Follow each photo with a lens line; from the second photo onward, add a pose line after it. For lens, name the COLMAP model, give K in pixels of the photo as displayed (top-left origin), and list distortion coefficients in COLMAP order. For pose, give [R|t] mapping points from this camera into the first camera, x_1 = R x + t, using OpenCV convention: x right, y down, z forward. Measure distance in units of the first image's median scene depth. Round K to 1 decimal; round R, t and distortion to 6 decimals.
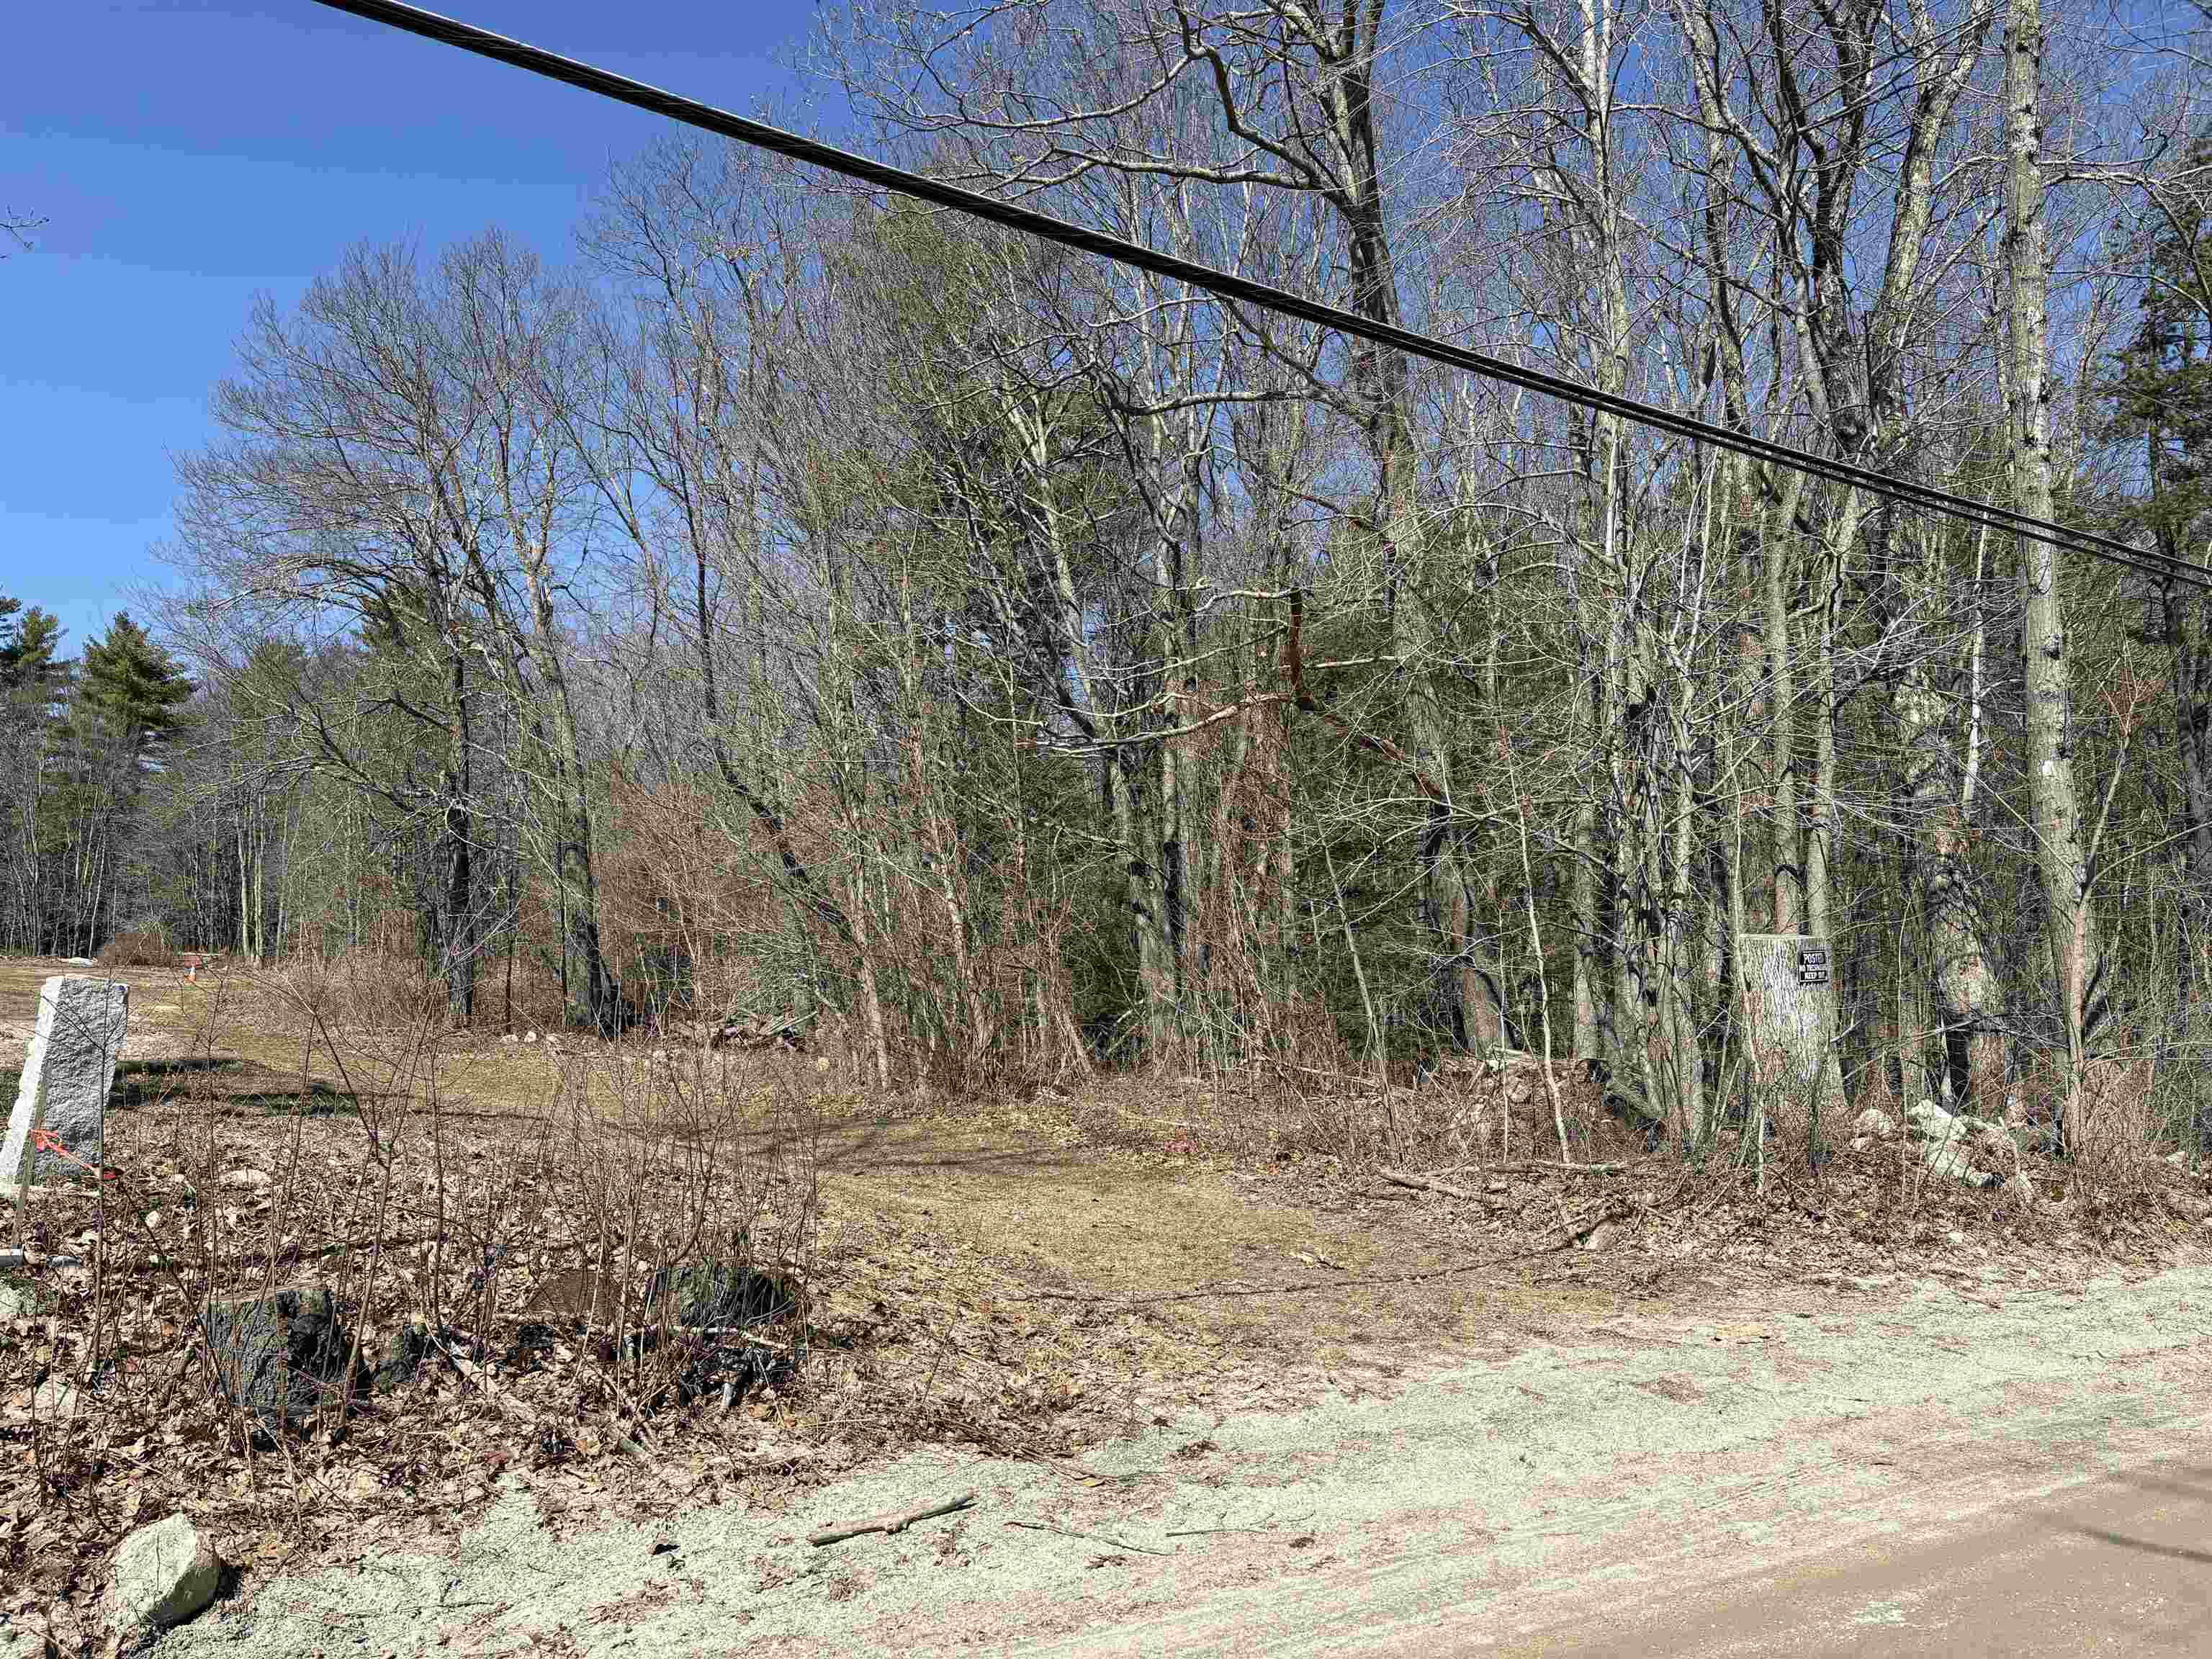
lens RADIAL K [[1708.2, 0, 1110.0], [0, 1708.2, 839.5], [0, 0, 1]] dist [0.026466, 0.005193]
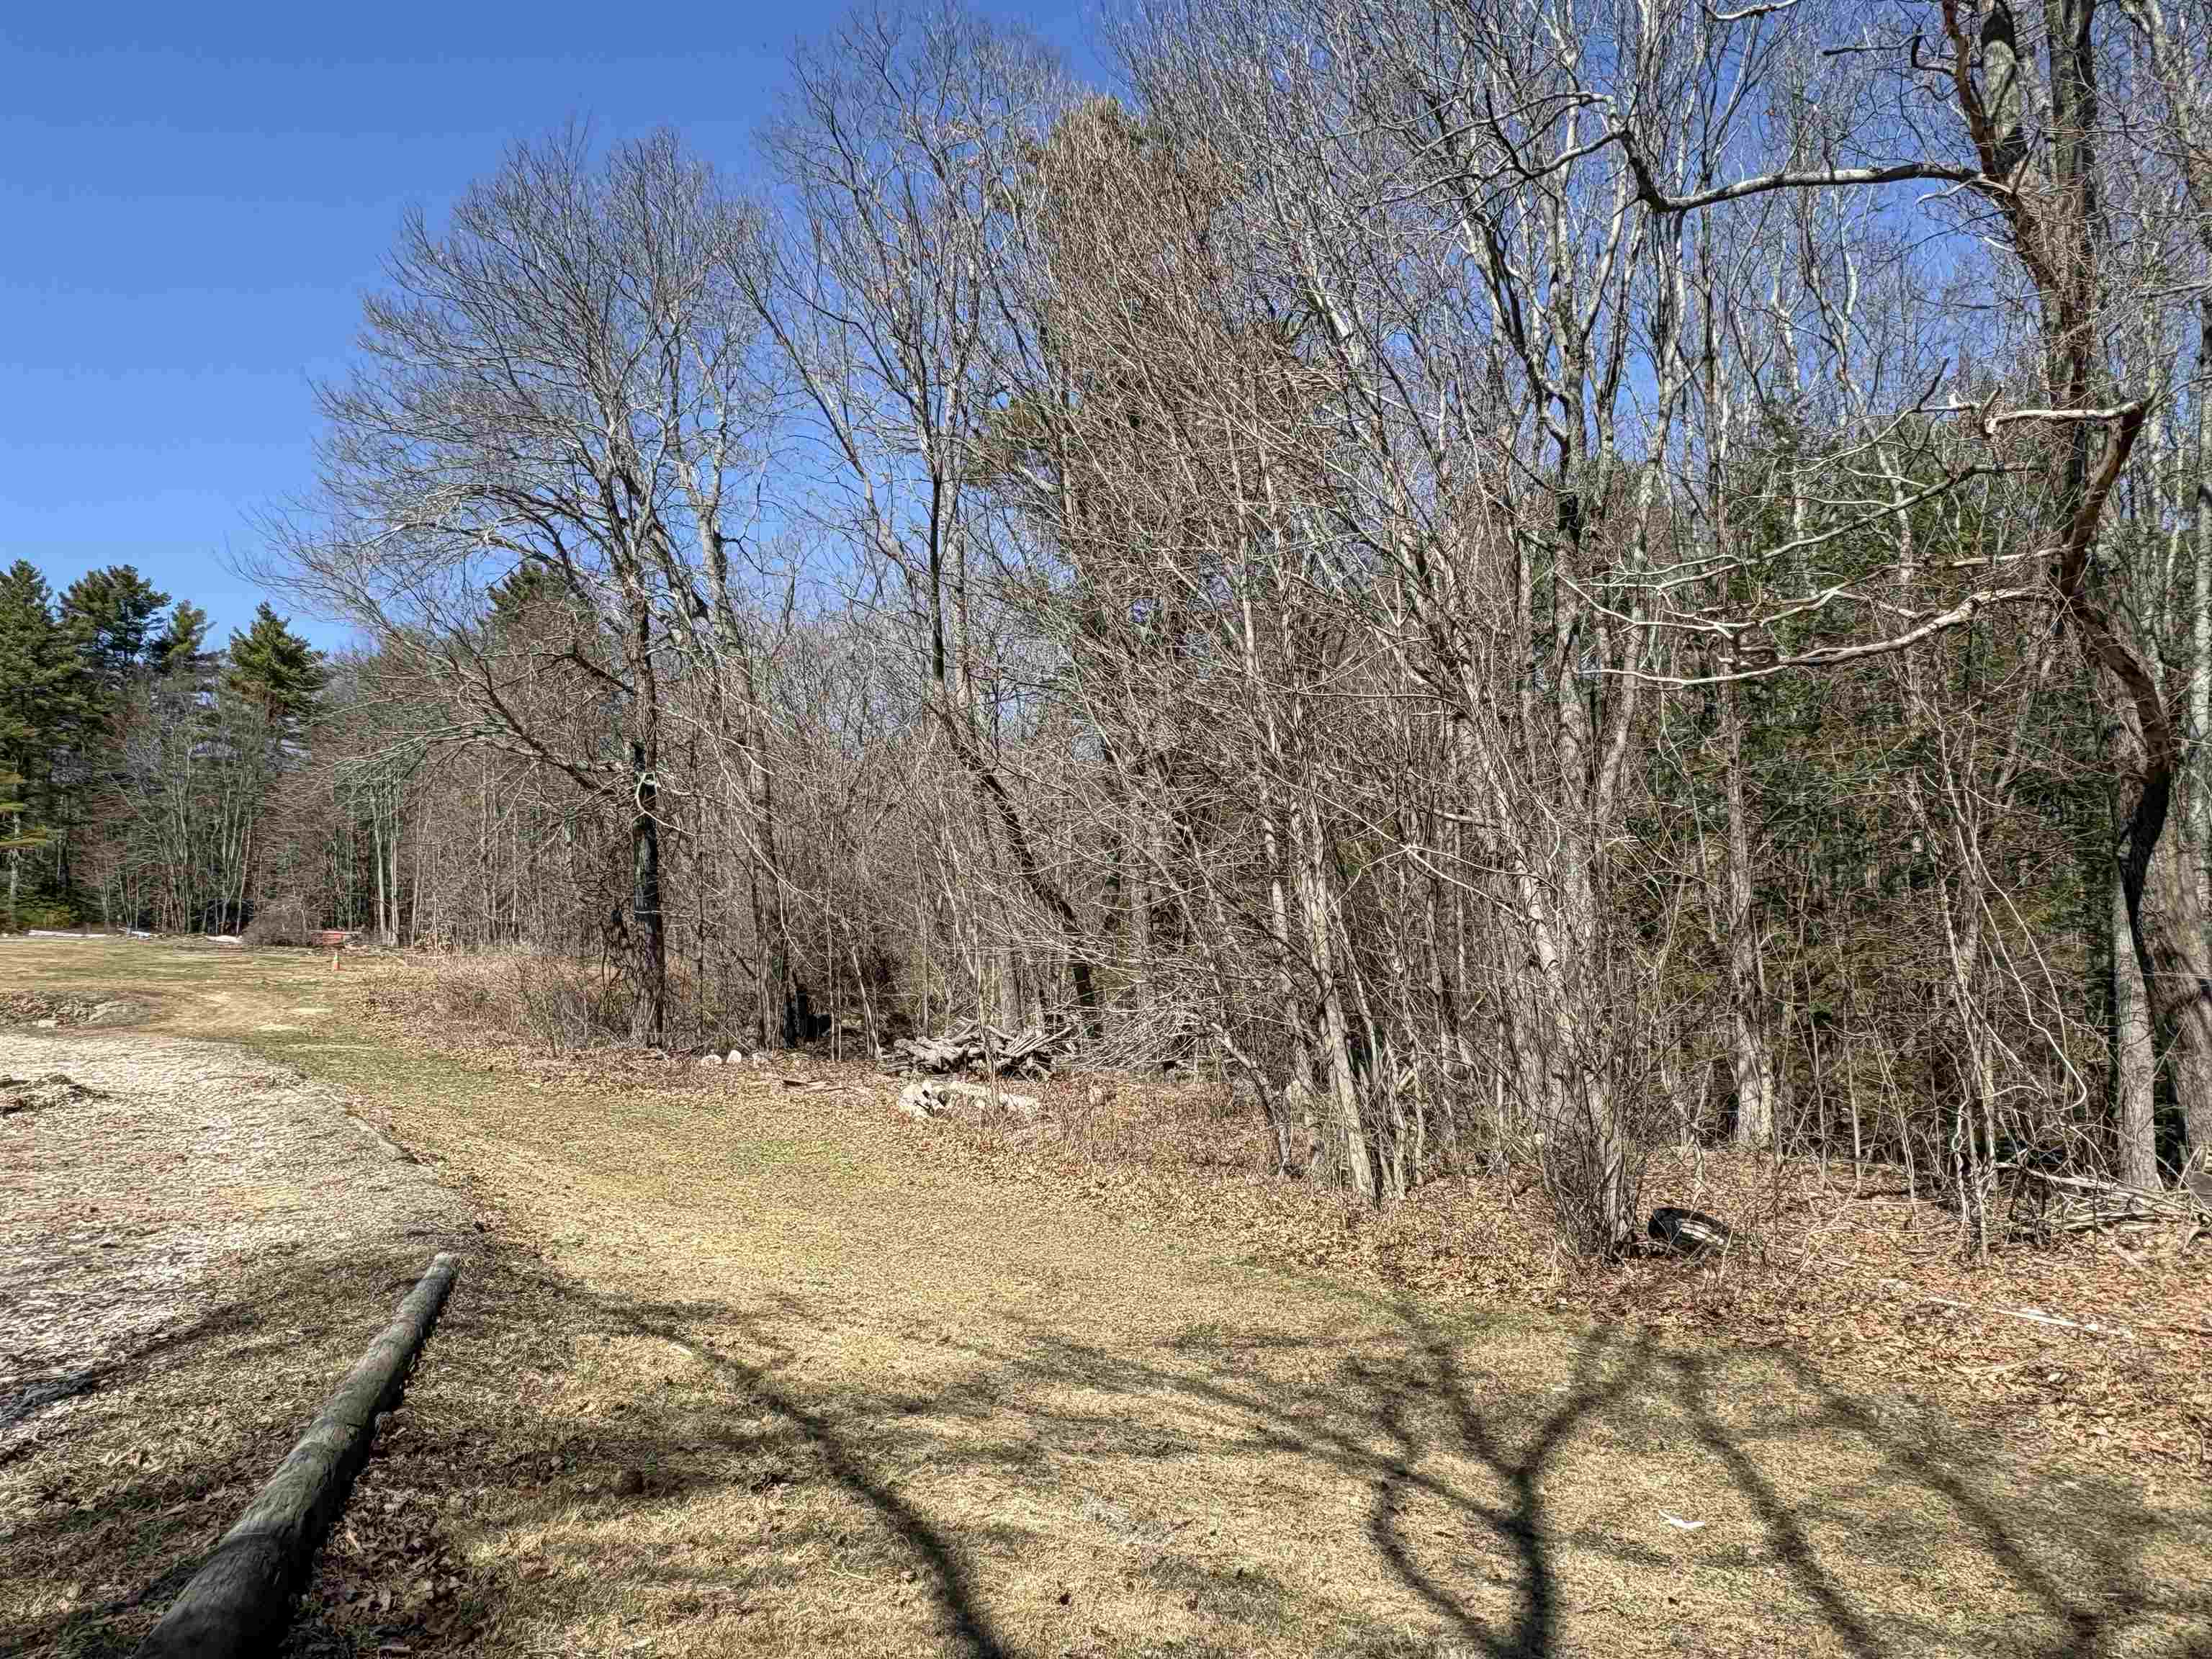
lens RADIAL K [[1555.2, 0, 1090.5], [0, 1555.2, 831.7], [0, 0, 1]] dist [0.011165, 0.007809]
pose [[0.999354, -0.003288, -0.035777, -0.136533], [0.003612, 0.999953, 0.008984, -0.001428], [0.035745, -0.009108, 0.999319, 0.248542]]
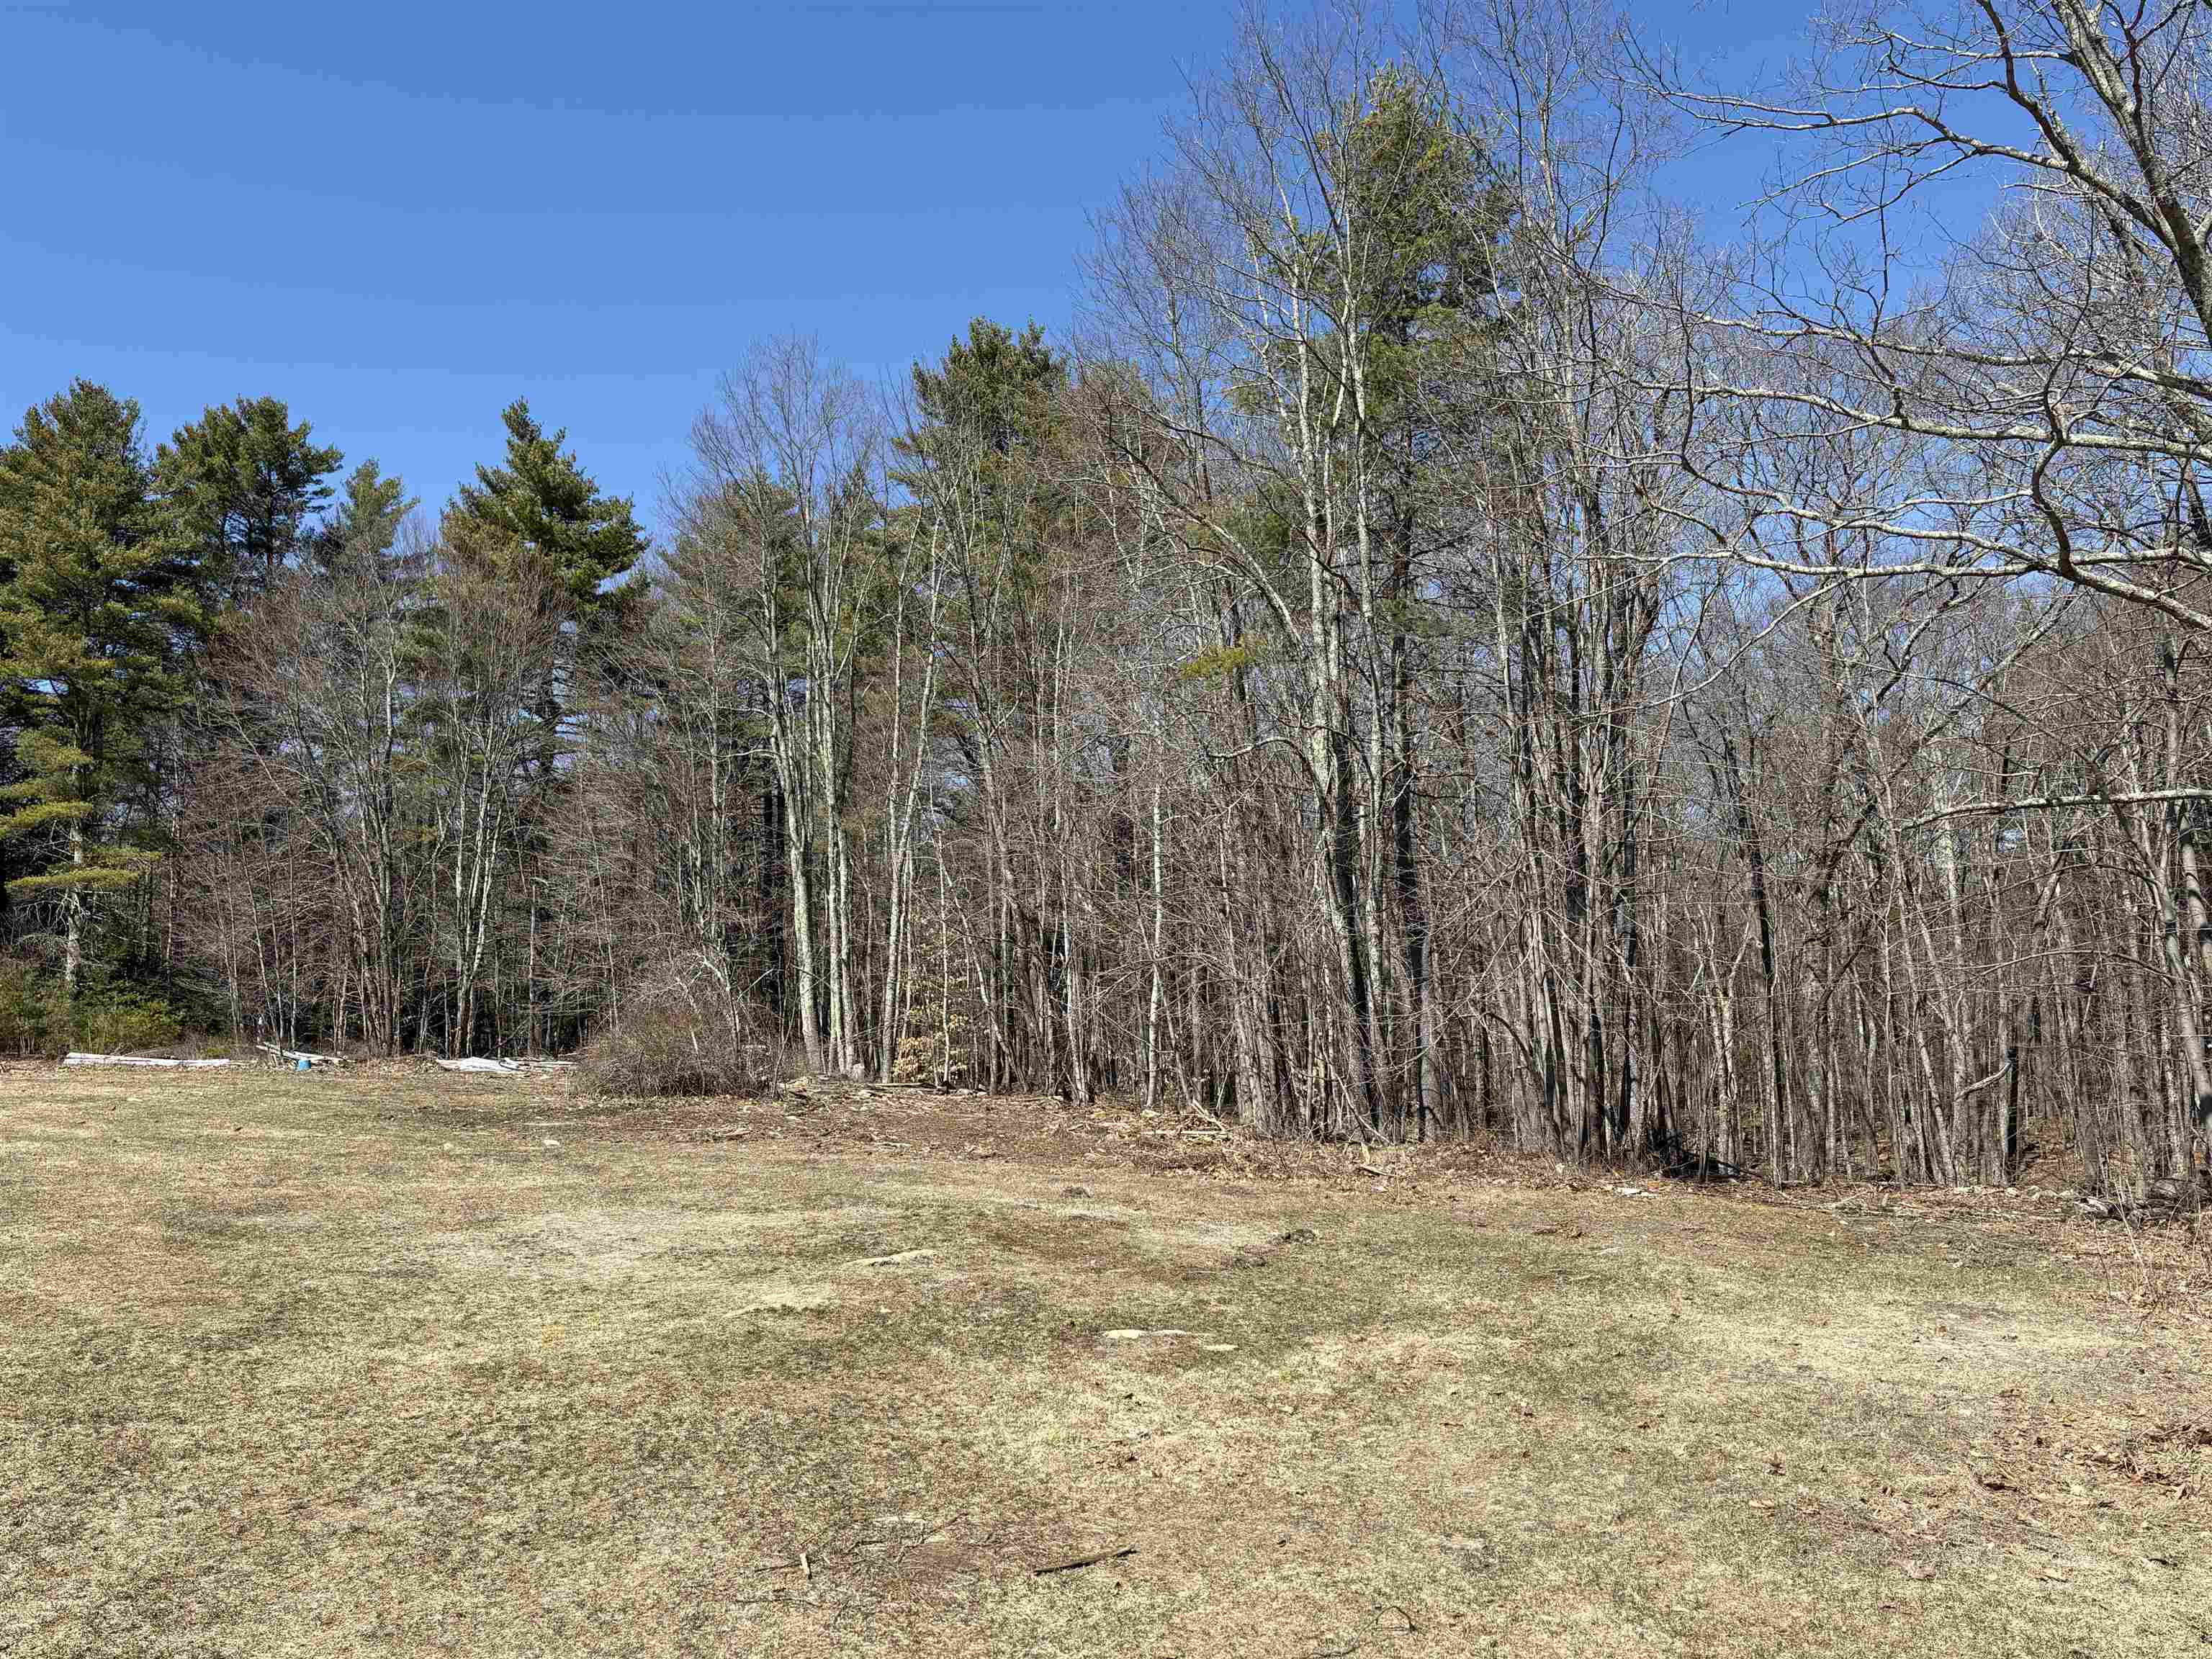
lens RADIAL K [[1885.7, 0, 1097.2], [0, 1885.7, 851.3], [0, 0, 1]] dist [0.065044, -0.034614]
pose [[0.982892, -0.031545, -0.181459, -0.981381], [0.027750, 0.999341, -0.023412, 0.085134], [0.182078, 0.017975, 0.983120, 1.523030]]
